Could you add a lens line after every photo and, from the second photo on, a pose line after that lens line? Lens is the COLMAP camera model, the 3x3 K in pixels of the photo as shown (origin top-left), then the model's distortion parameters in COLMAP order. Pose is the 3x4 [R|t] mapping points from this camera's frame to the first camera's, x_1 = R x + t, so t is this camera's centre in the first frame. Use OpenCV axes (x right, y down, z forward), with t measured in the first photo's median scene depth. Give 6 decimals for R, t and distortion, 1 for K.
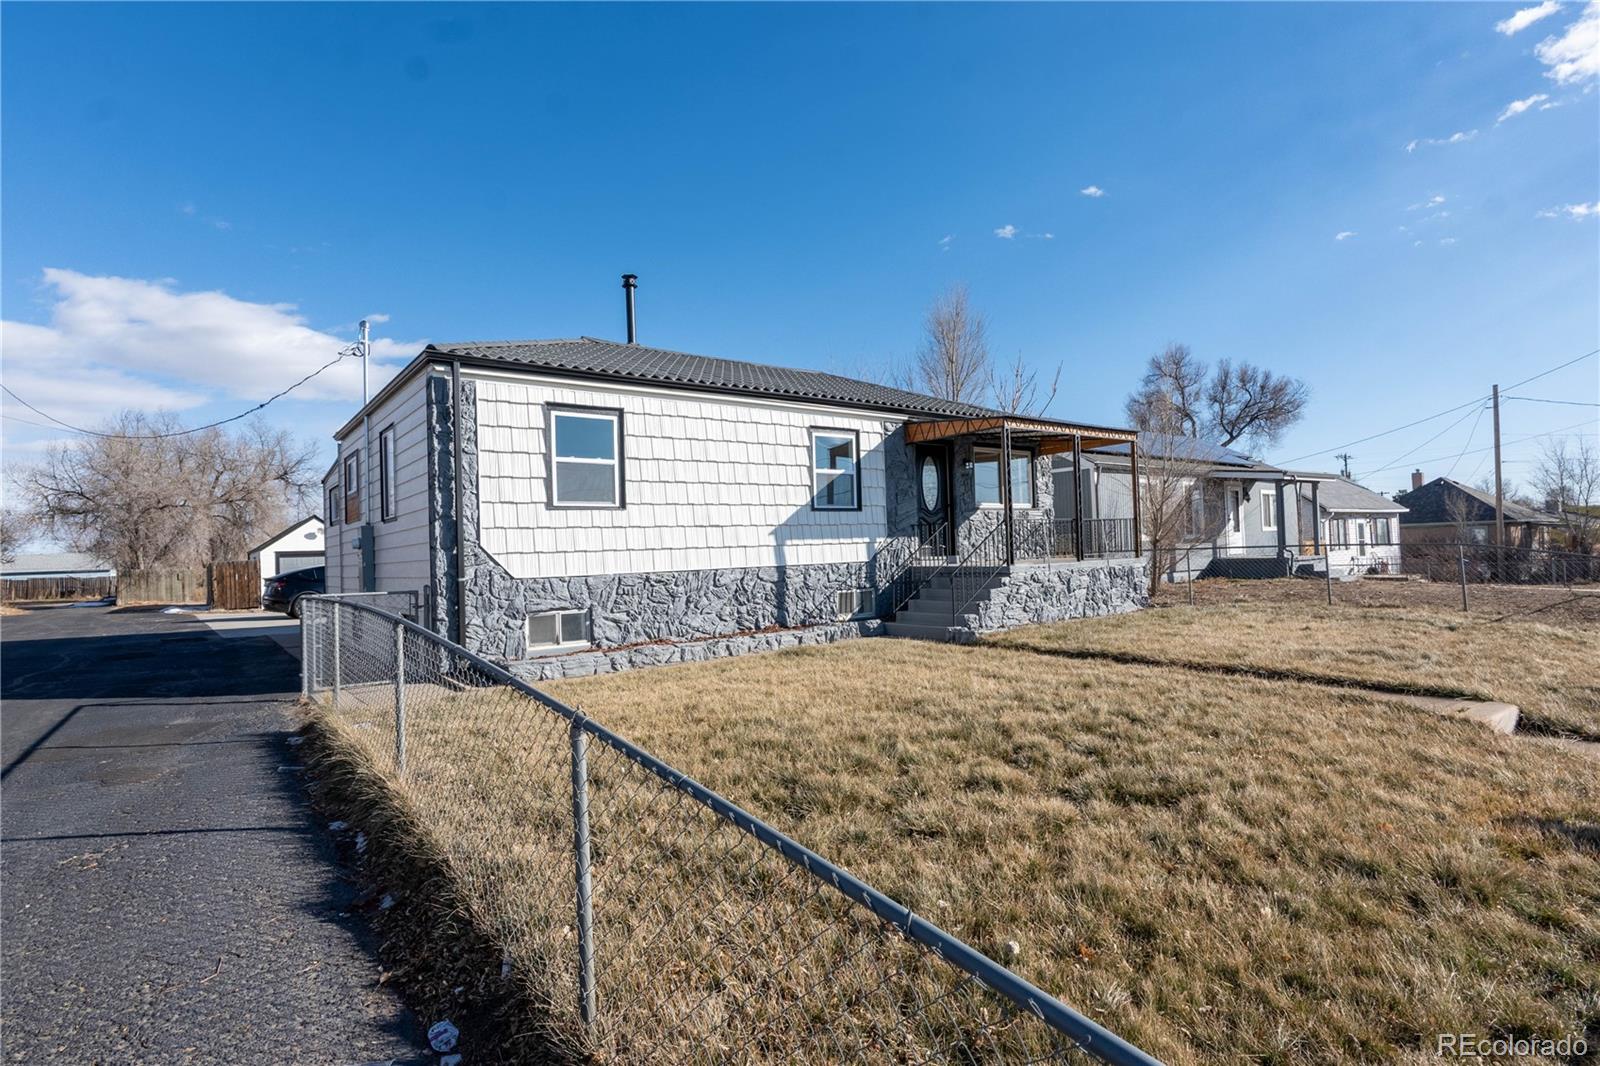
lens RADIAL K [[803.2, 0, 788.2], [0, 803.2, 534.8], [0, 0, 1]] dist [-0.010689, 0.004197]
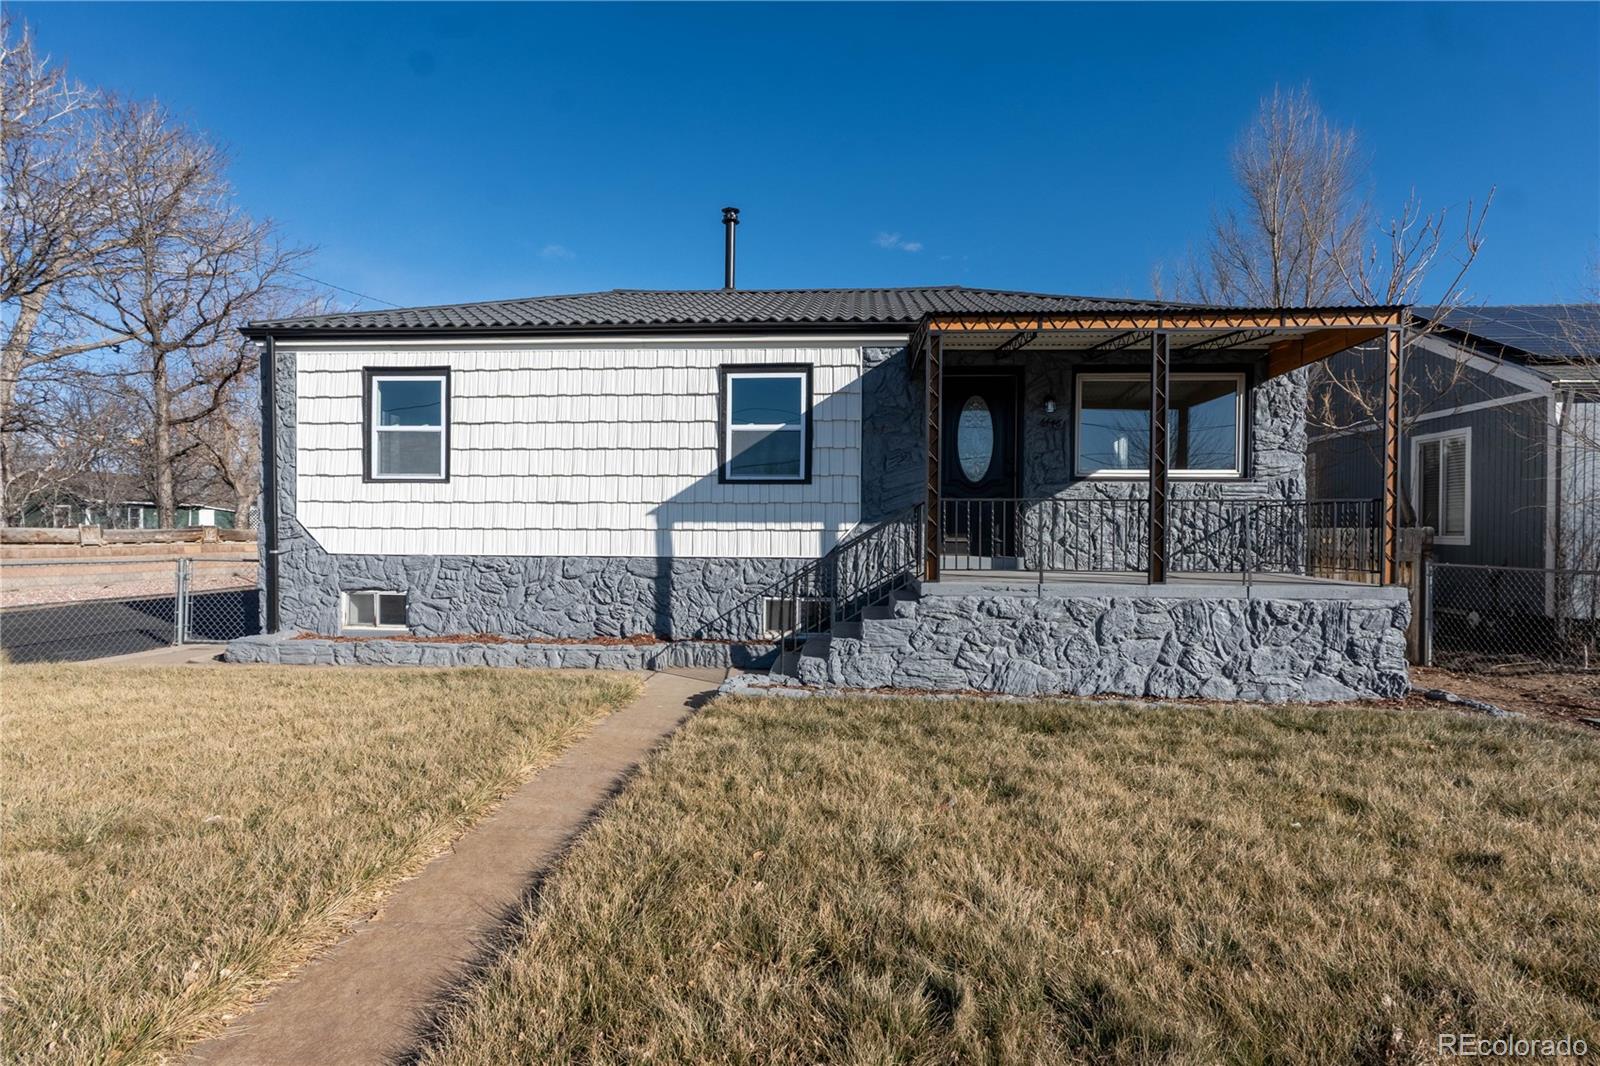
lens RADIAL K [[803.2, 0, 799.9], [0, 803.2, 527.8], [0, 0, 1]] dist [-0.010689, 0.004197]
pose [[0.748126, 0.039152, -0.662401, 0.580905], [-0.017910, 0.999086, 0.038824, -0.019658], [0.663315, -0.017182, 0.748143, 0.522818]]
